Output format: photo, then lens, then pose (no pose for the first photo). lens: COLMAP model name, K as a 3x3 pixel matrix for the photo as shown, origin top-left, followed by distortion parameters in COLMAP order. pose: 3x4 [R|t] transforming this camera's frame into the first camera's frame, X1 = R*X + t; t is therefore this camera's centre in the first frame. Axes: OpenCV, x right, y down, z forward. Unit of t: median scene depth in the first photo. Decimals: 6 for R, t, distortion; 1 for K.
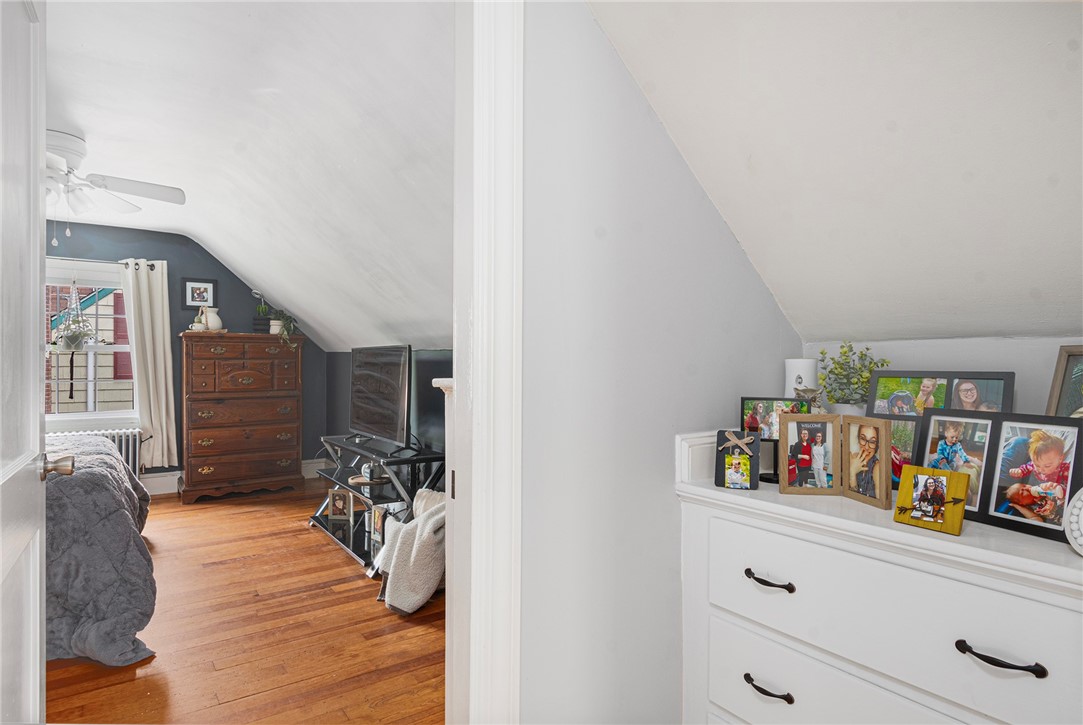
lens RADIAL K [[603.4, 0, 541.5], [0, 603.4, 362.5], [0, 0, 1]] dist [-0.000779, -0.000386]
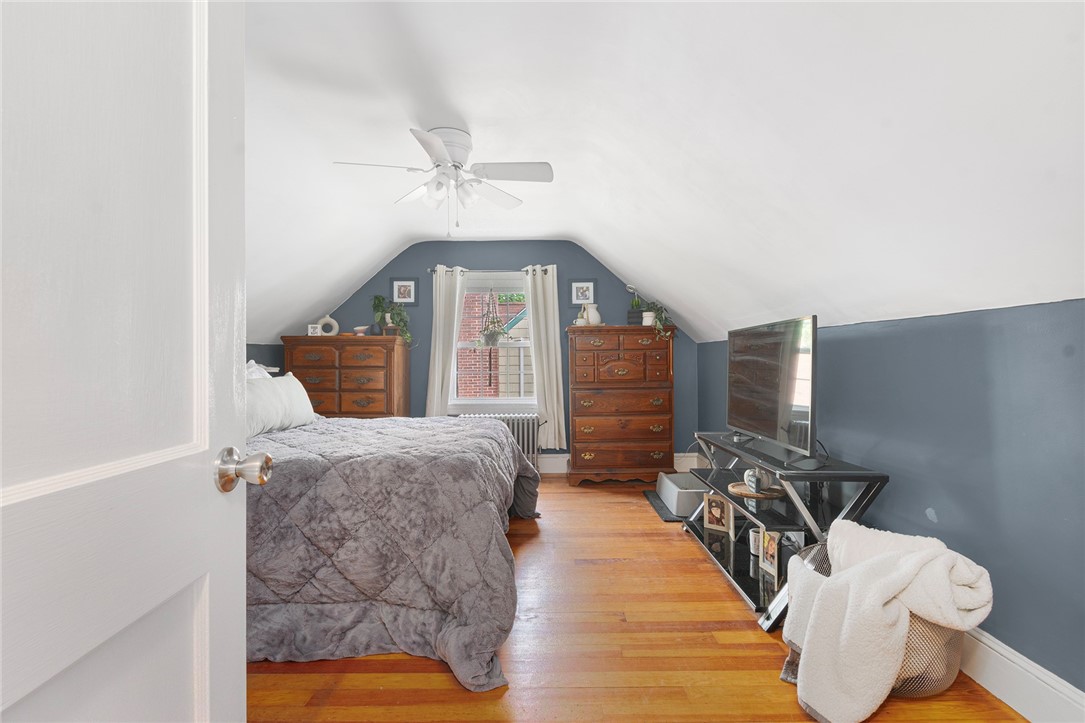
lens RADIAL K [[521.1, 0, 542.5], [0, 521.1, 361.5], [0, 0, 1]] dist [0.000539, 0.000232]
pose [[0.810844, -0.013052, -0.585117, -0.098237], [0.010006, 0.999914, -0.008438, 0.023313], [0.585177, 0.000988, 0.810905, 0.250965]]
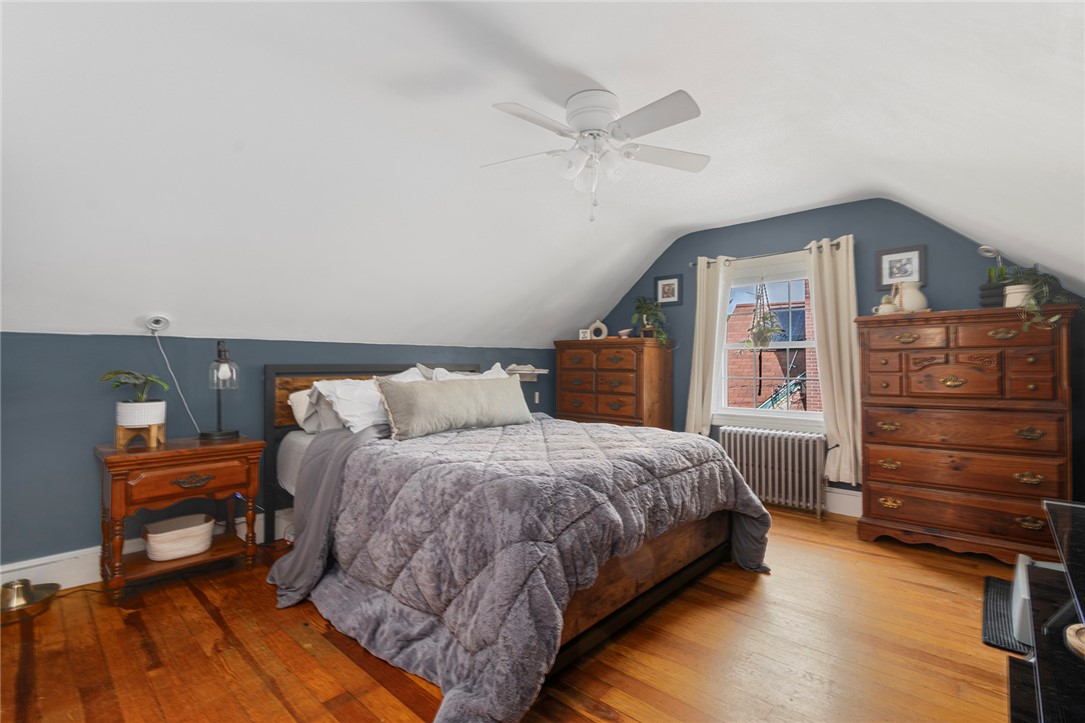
lens RADIAL K [[491.9, 0, 542.5], [0, 491.9, 361.5], [0, 0, 1]] dist [0.000877, -0.000281]
pose [[0.209403, -0.016193, -0.977695, -0.067788], [-0.001536, 0.999856, -0.016889, 0.022015], [0.977828, 0.005038, 0.209348, 0.552624]]
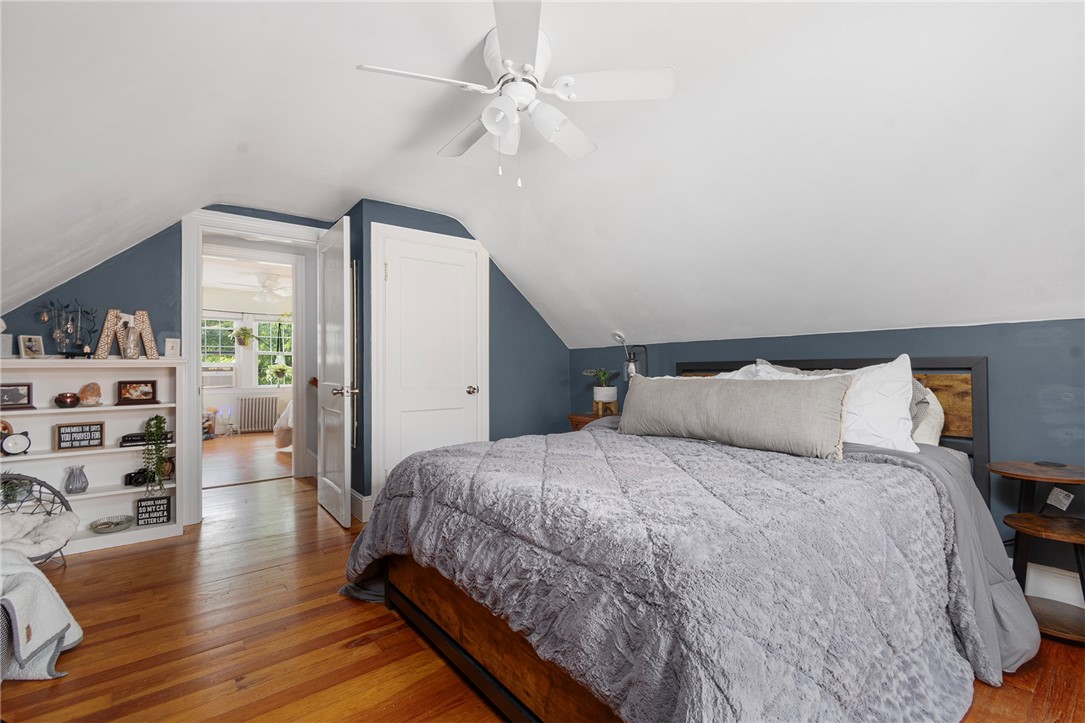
lens RADIAL K [[491.9, 0, 542.5], [0, 491.9, 361.5], [0, 0, 1]] dist [0.000877, -0.000281]
pose [[-0.998431, 0.002519, -0.055940, -0.575502], [0.003074, 0.999947, -0.009851, 0.020722], [0.055913, -0.010008, -0.998386, 1.155401]]
